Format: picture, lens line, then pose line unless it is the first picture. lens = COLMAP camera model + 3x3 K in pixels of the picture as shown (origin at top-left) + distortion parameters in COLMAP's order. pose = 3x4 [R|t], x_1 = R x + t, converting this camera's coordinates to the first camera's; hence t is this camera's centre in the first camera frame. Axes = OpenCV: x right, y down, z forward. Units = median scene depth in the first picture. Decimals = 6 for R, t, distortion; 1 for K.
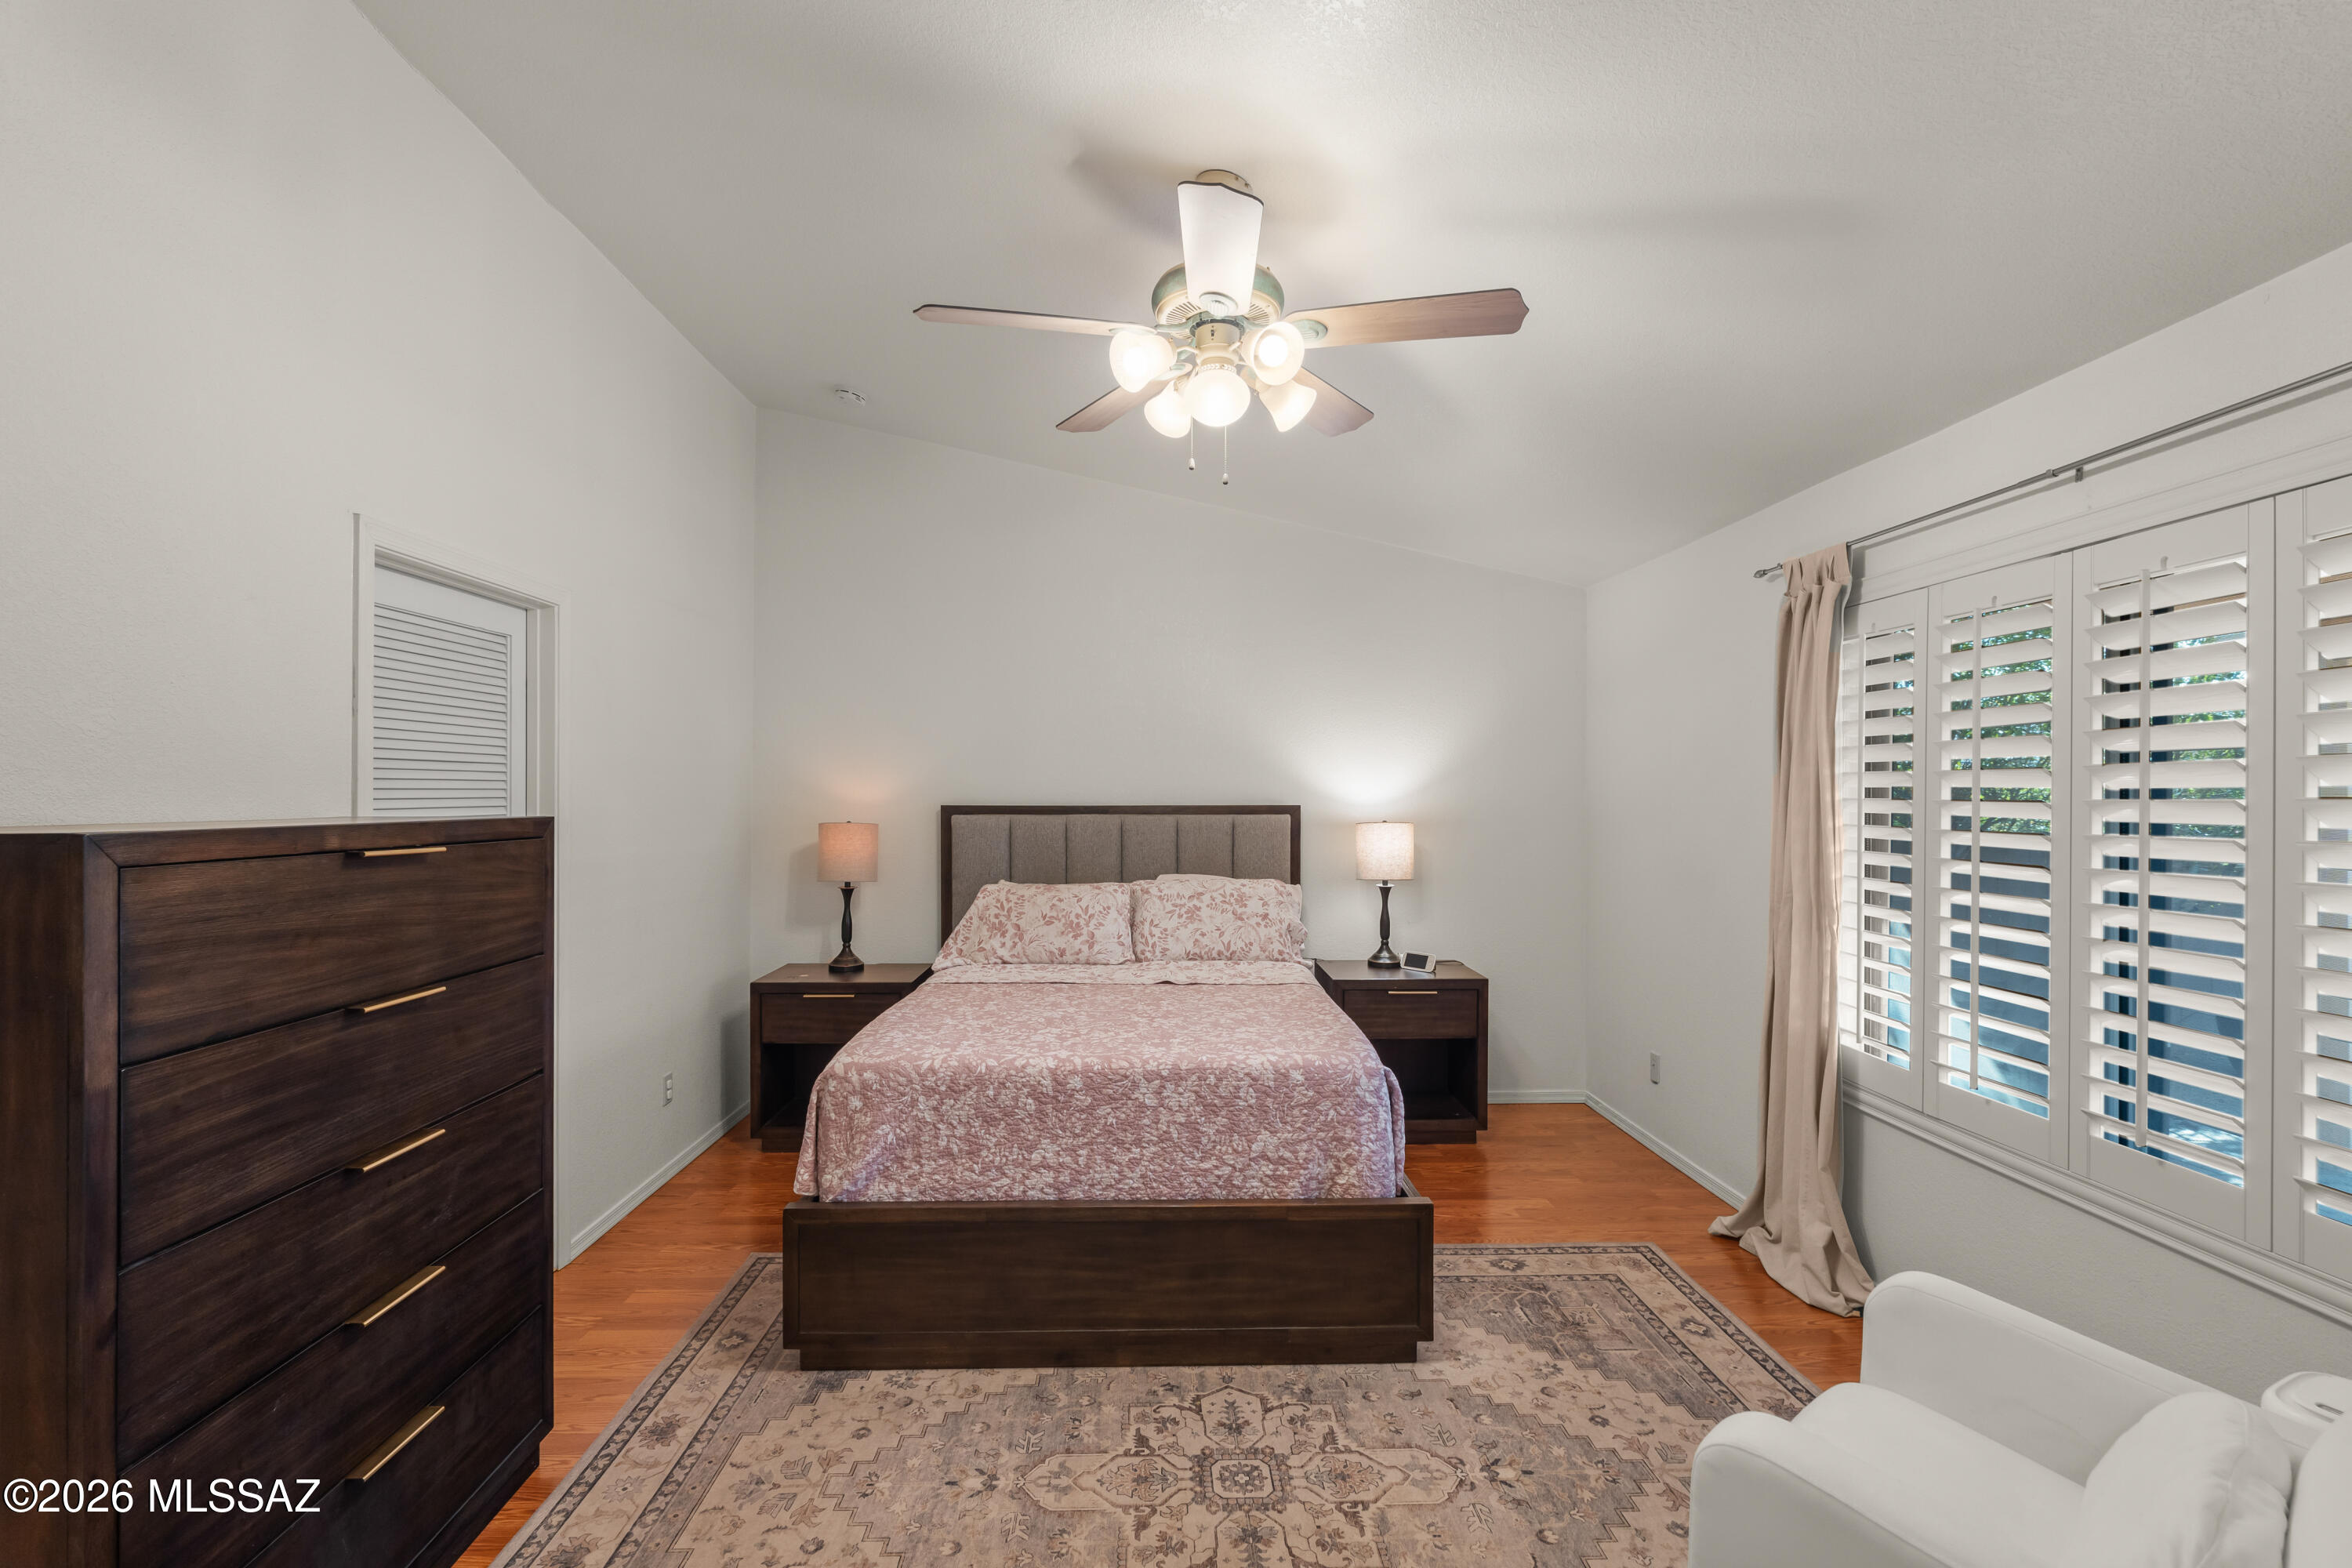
lens RADIAL K [[1043.0, 0, 1173.6], [0, 1043.0, 801.7], [0, 0, 1]] dist [-0.001725, 0.000066]
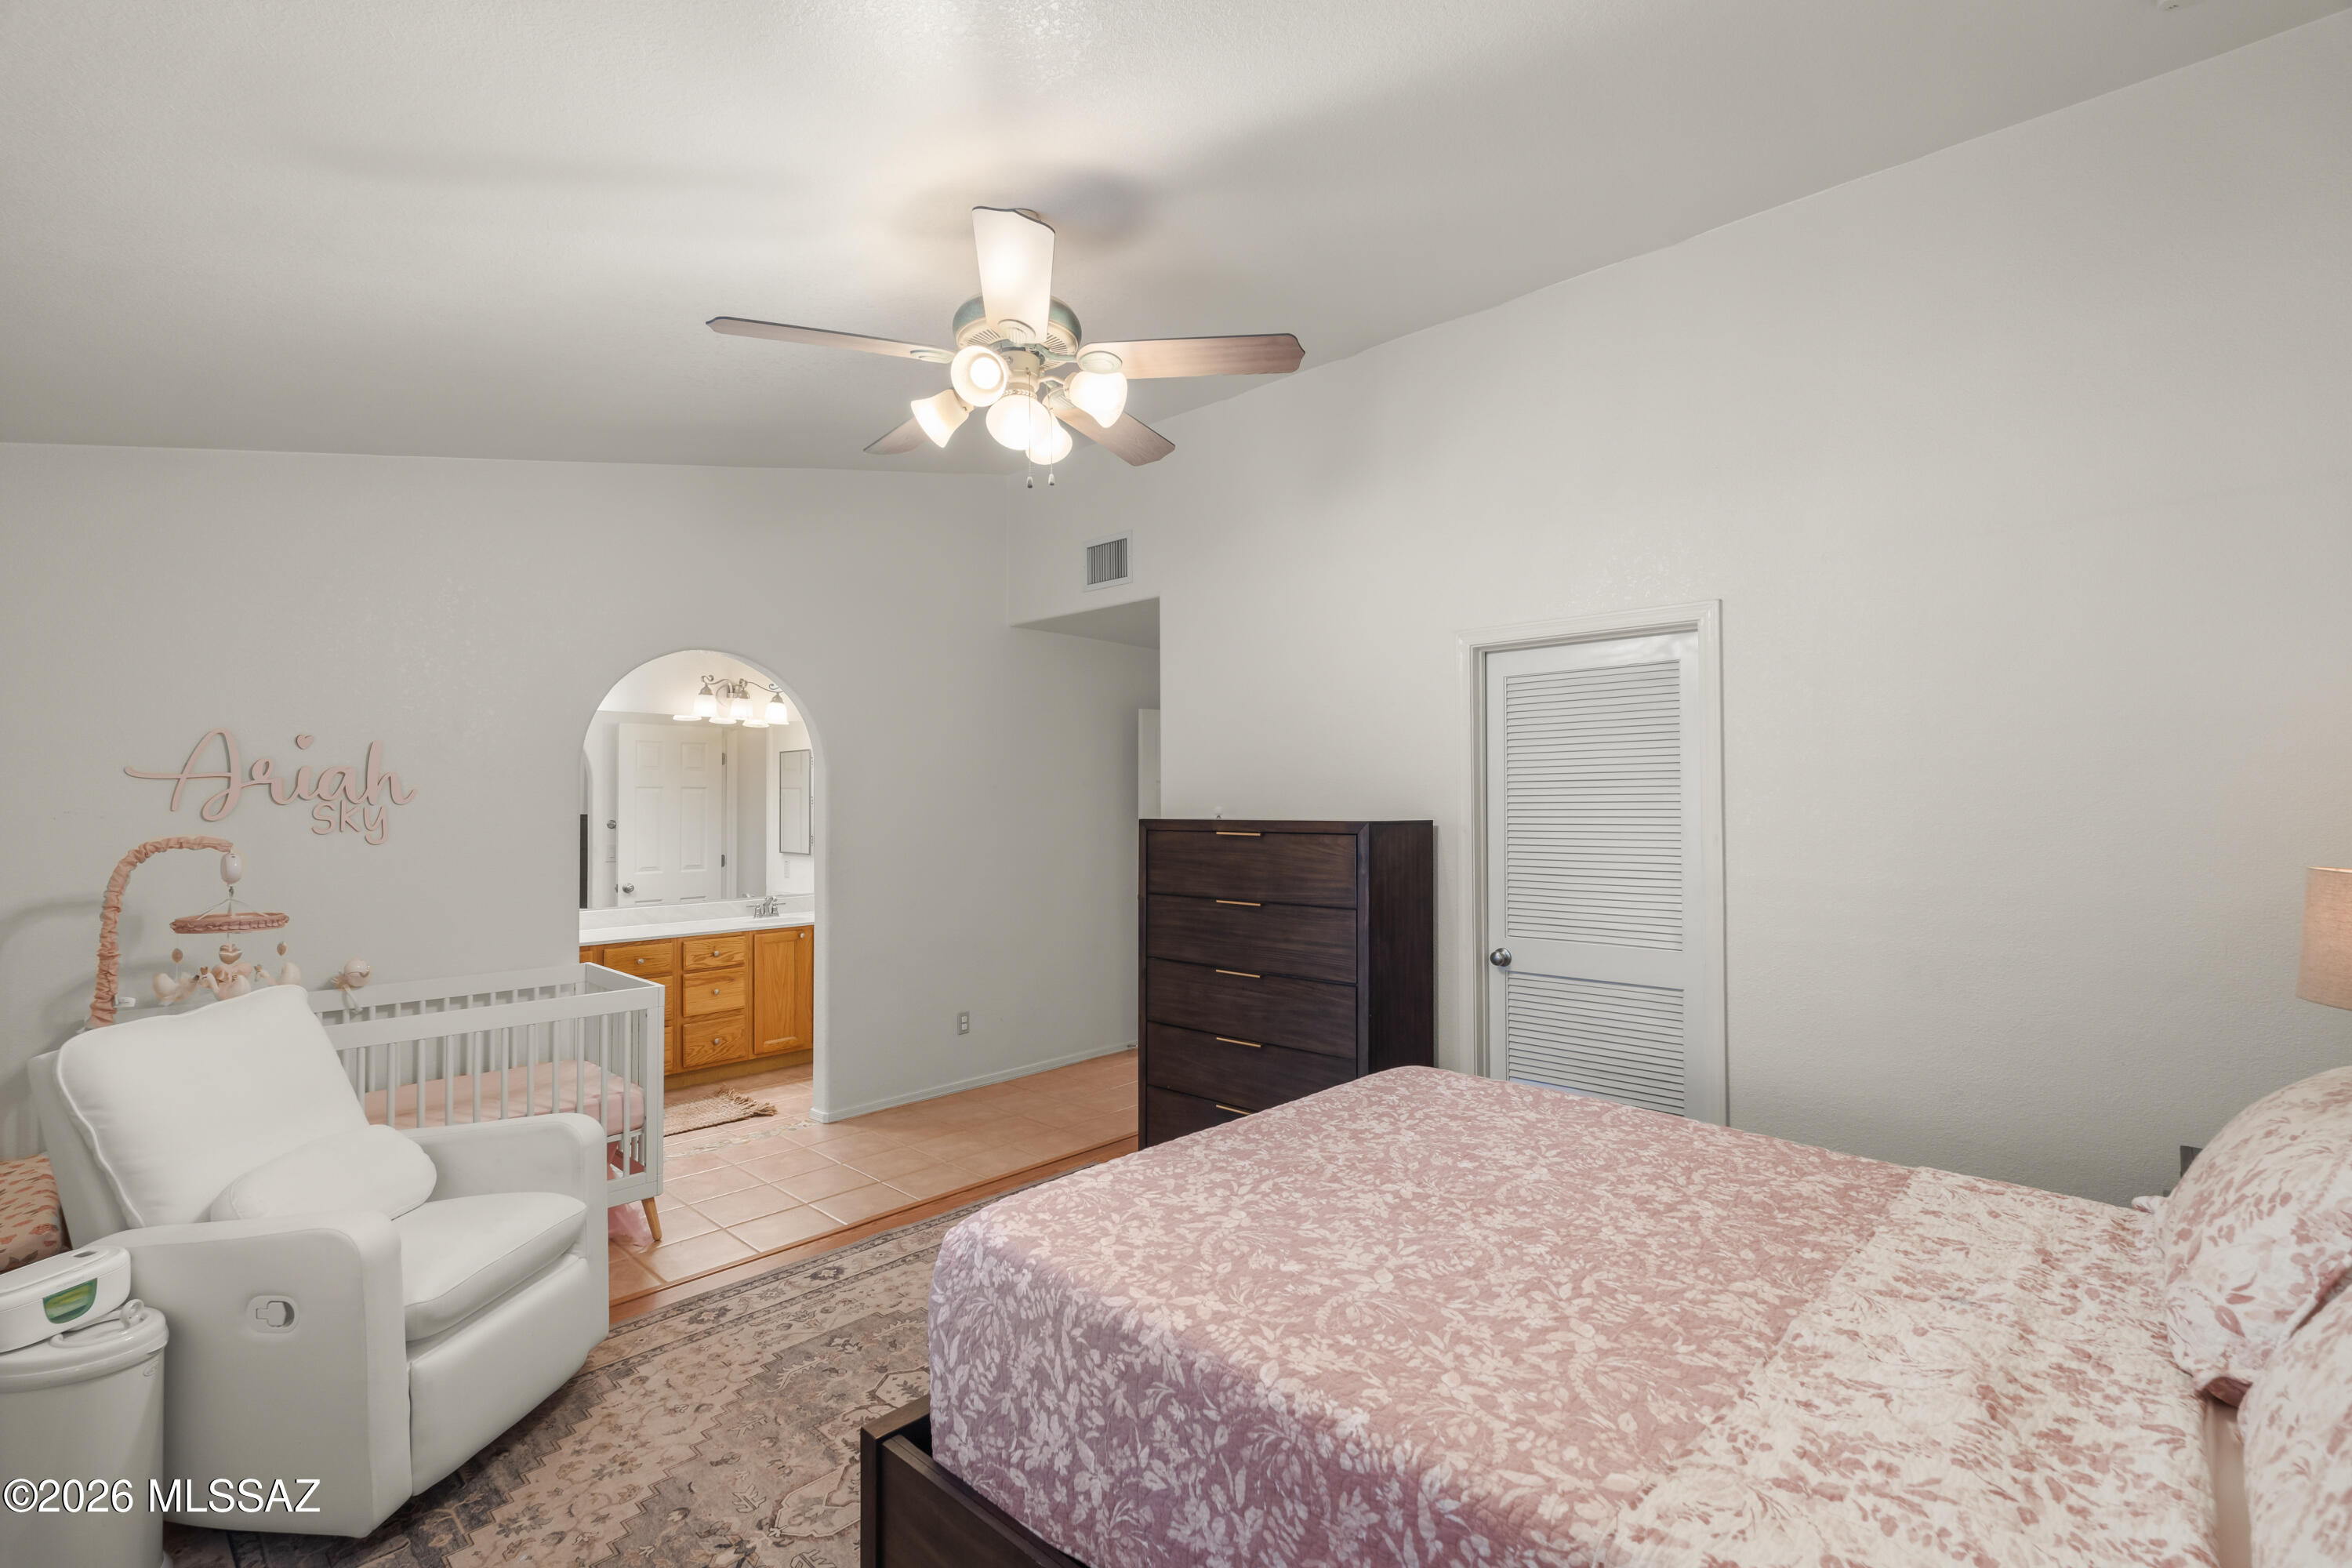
lens RADIAL K [[1043.0, 0, 1173.6], [0, 1043.0, 801.7], [0, 0, 1]] dist [-0.001725, 0.000066]
pose [[-0.705303, -0.003847, -0.708895, 0.716018], [-0.005661, 0.999984, 0.000206, -0.014471], [0.708883, 0.004158, -0.705314, 1.985412]]
